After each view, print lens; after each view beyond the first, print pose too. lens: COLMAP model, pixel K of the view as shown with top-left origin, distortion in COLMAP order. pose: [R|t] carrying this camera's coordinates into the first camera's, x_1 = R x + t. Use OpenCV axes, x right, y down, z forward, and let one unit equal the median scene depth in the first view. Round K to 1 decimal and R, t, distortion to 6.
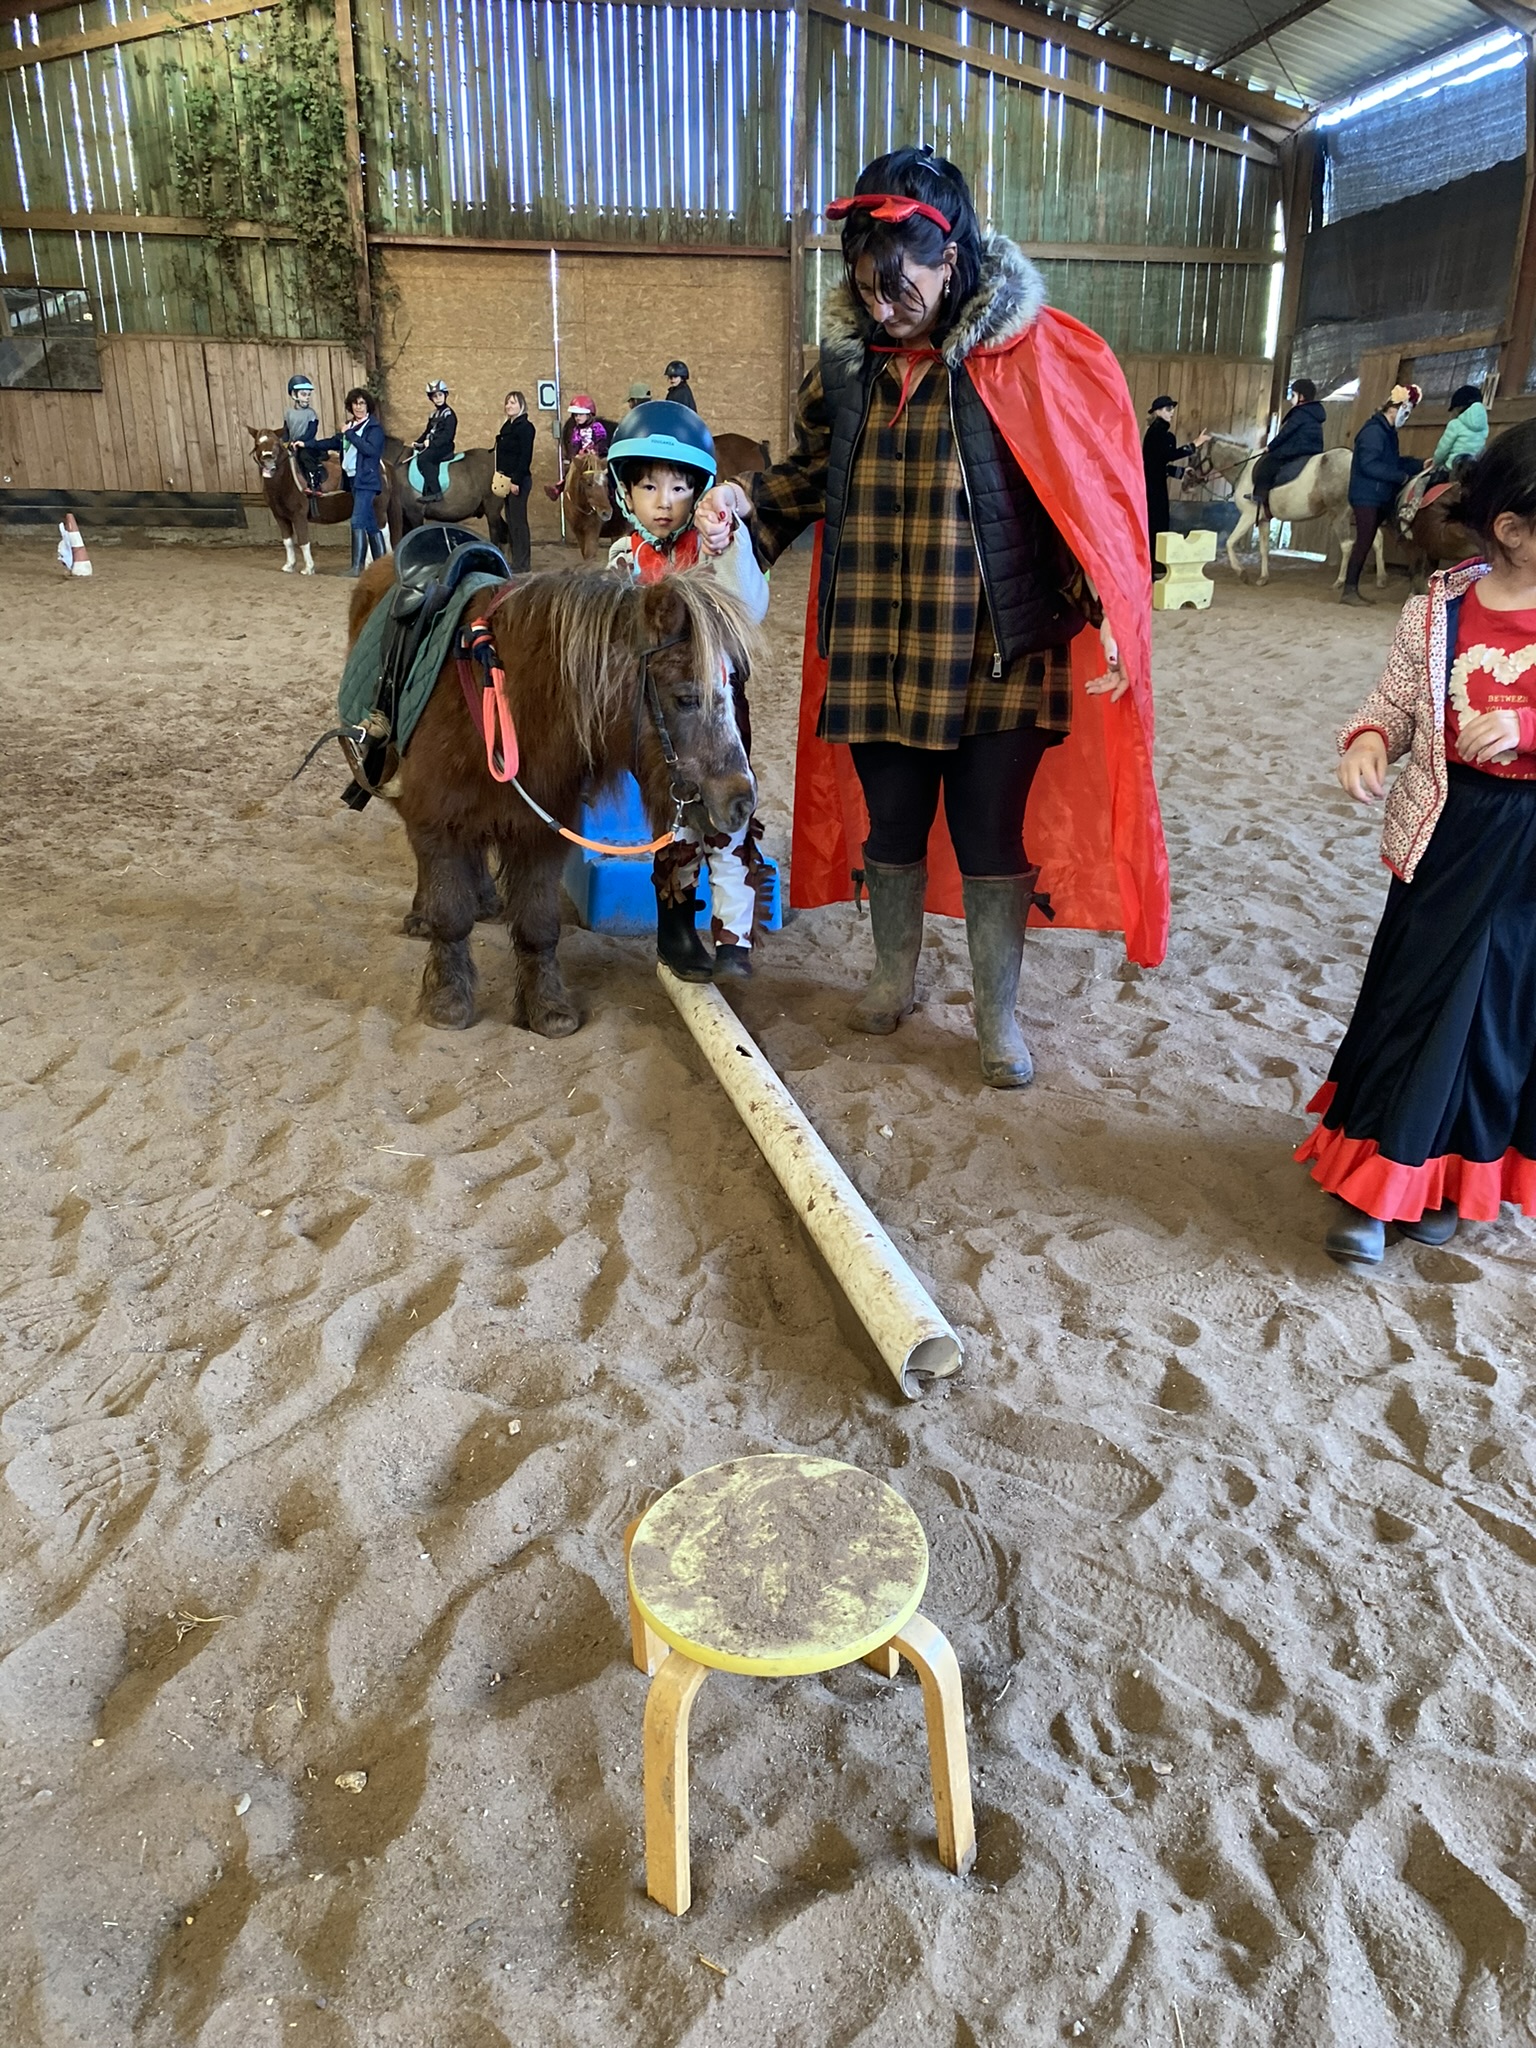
lens RADIAL K [[1617.0, 0, 810.0], [0, 1617.0, 1039.8], [0, 0, 1]] dist [0.028682, -0.040935]
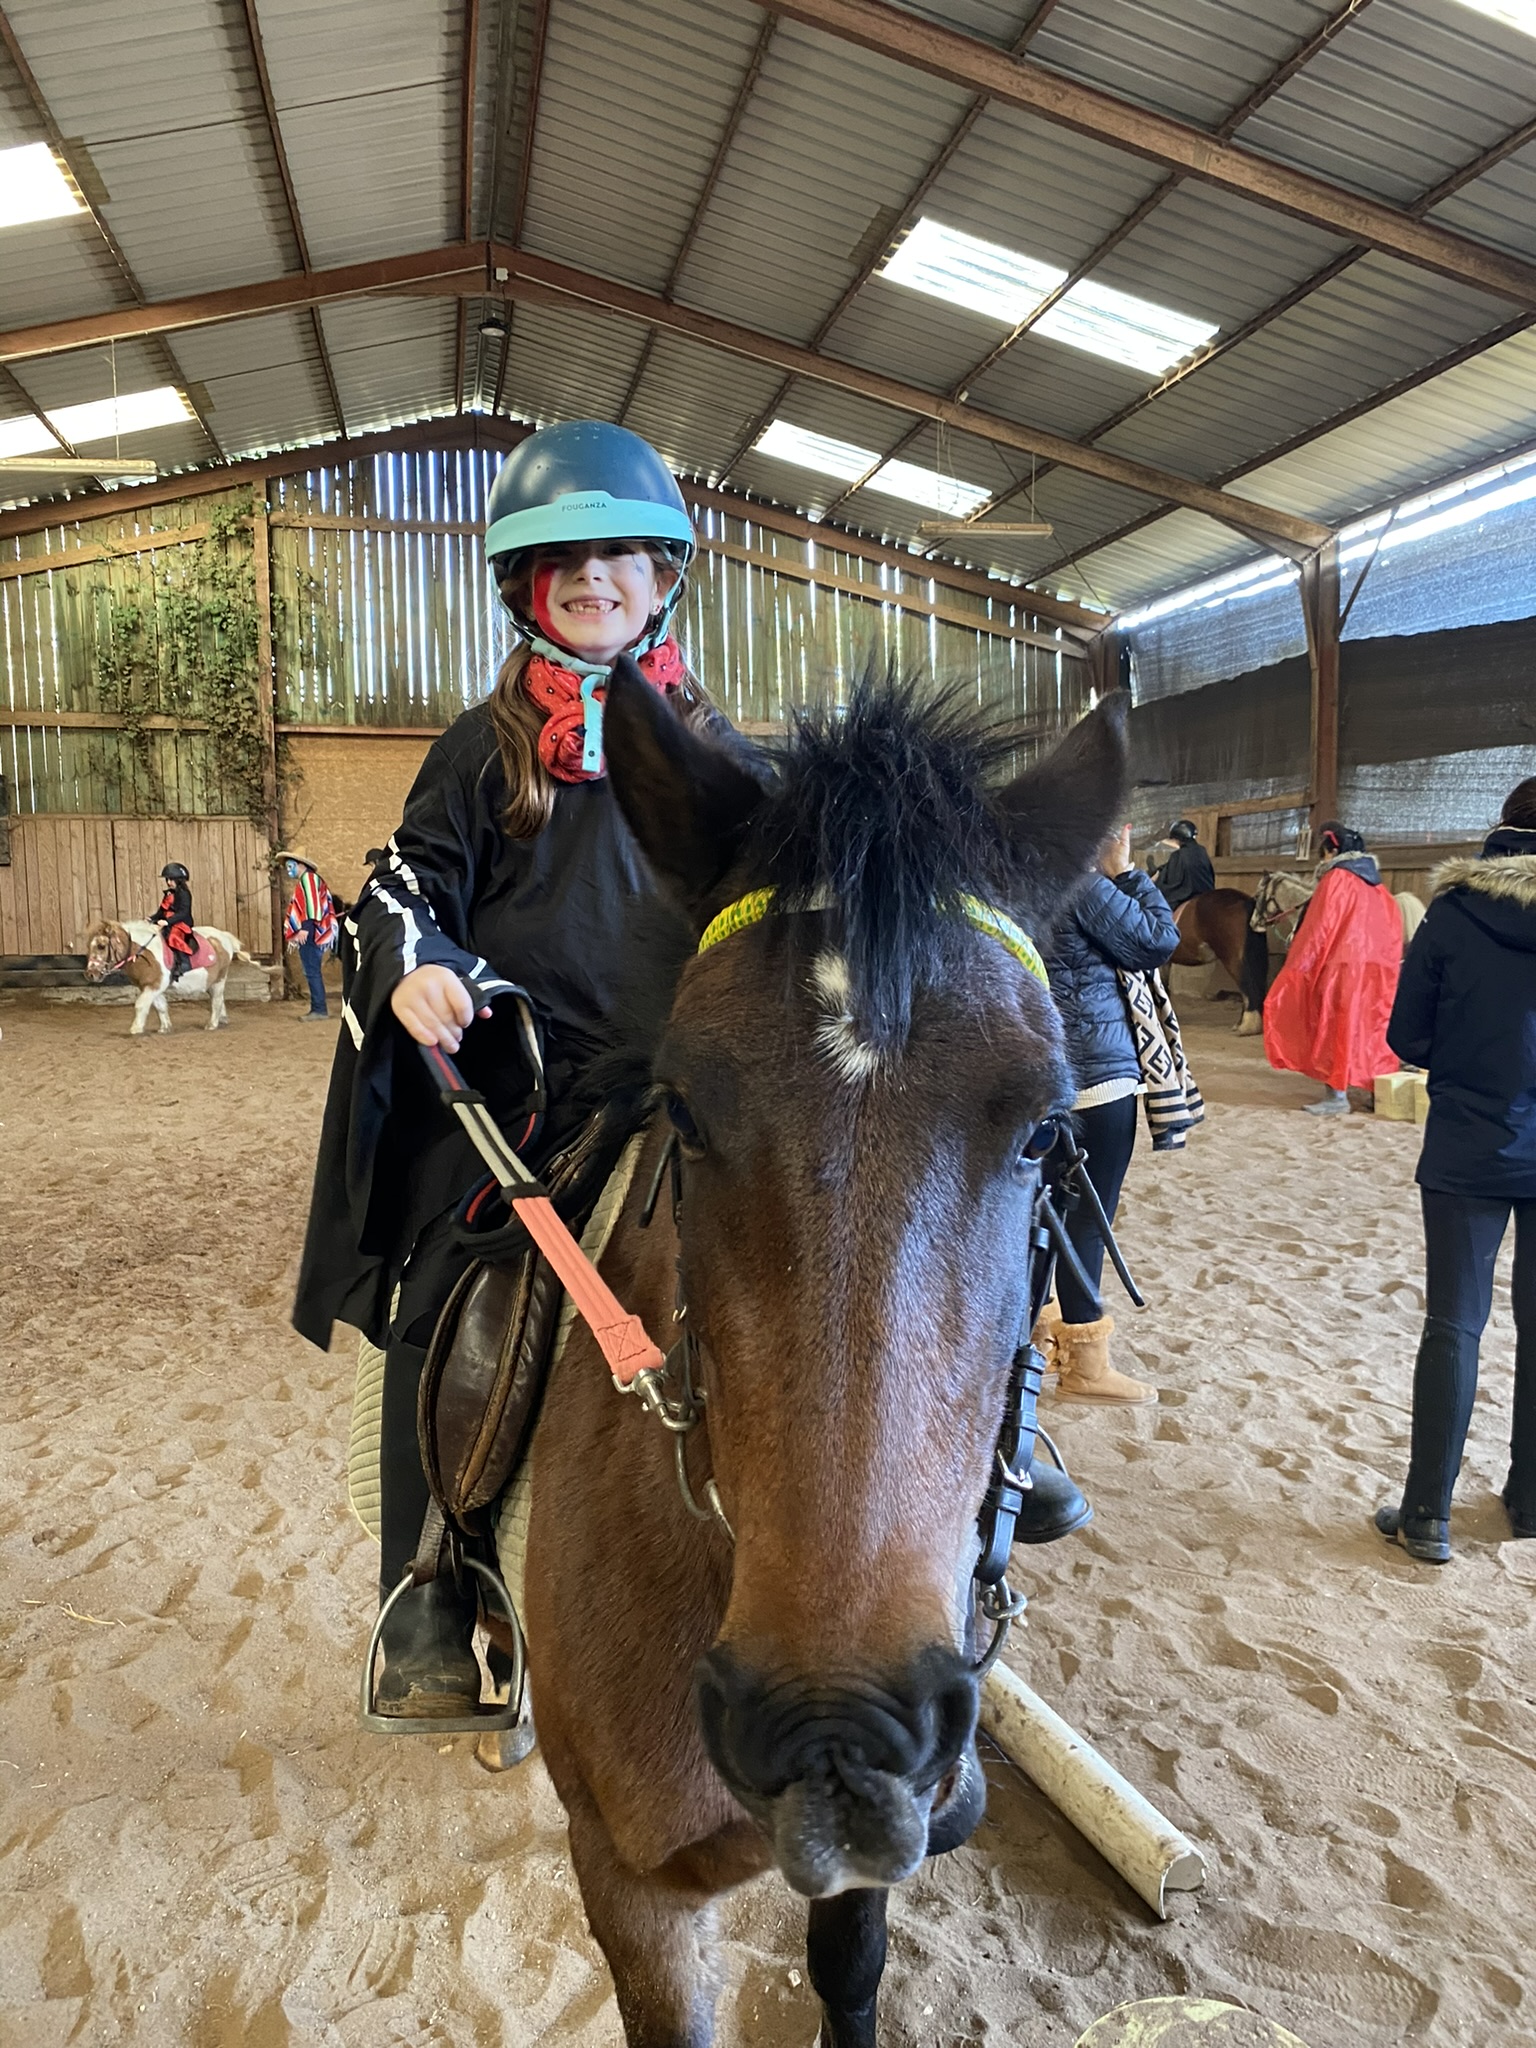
lens RADIAL K [[1617.0, 0, 783.1], [0, 1617.0, 1011.2], [0, 0, 1]] dist [0.028682, -0.040935]
pose [[0.995934, -0.028241, 0.085543, -0.037573], [0.049887, 0.963587, -0.262700, -0.011043], [-0.075010, 0.265899, 0.961078, -0.019325]]
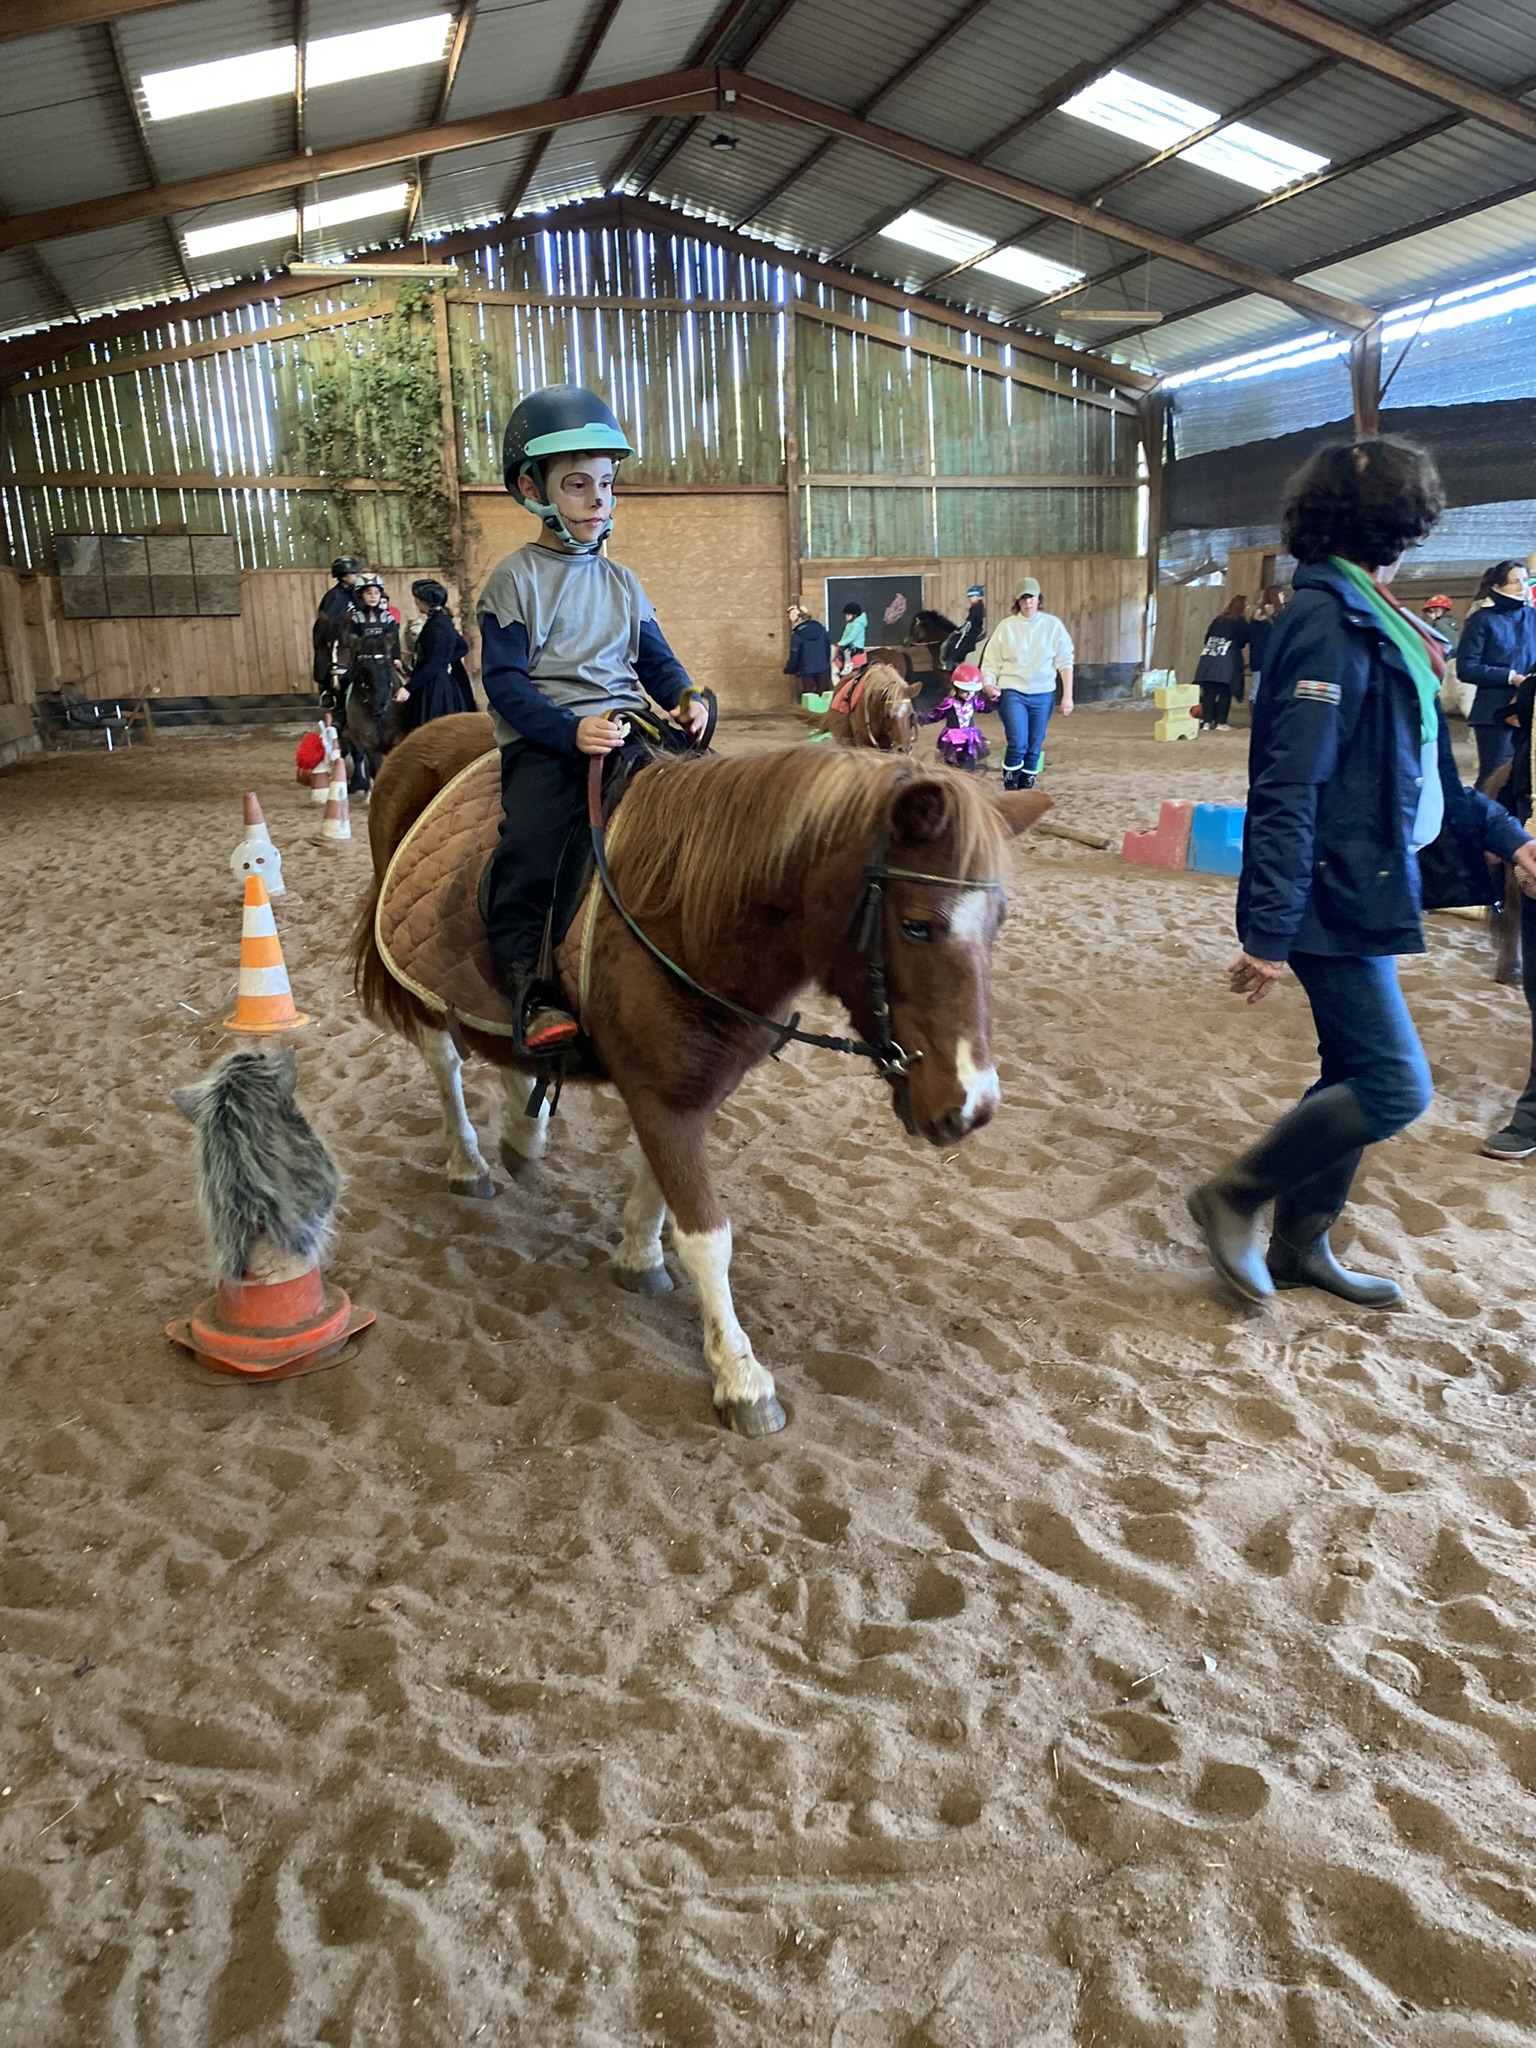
lens RADIAL K [[1617.0, 0, 802.3], [0, 1617.0, 1012.0], [0, 0, 1]] dist [0.028682, -0.040935]
pose [[0.981484, -0.082977, 0.172640, -0.303432], [0.101197, 0.989873, -0.099548, 0.062038], [-0.162632, 0.115175, 0.979942, -0.246757]]
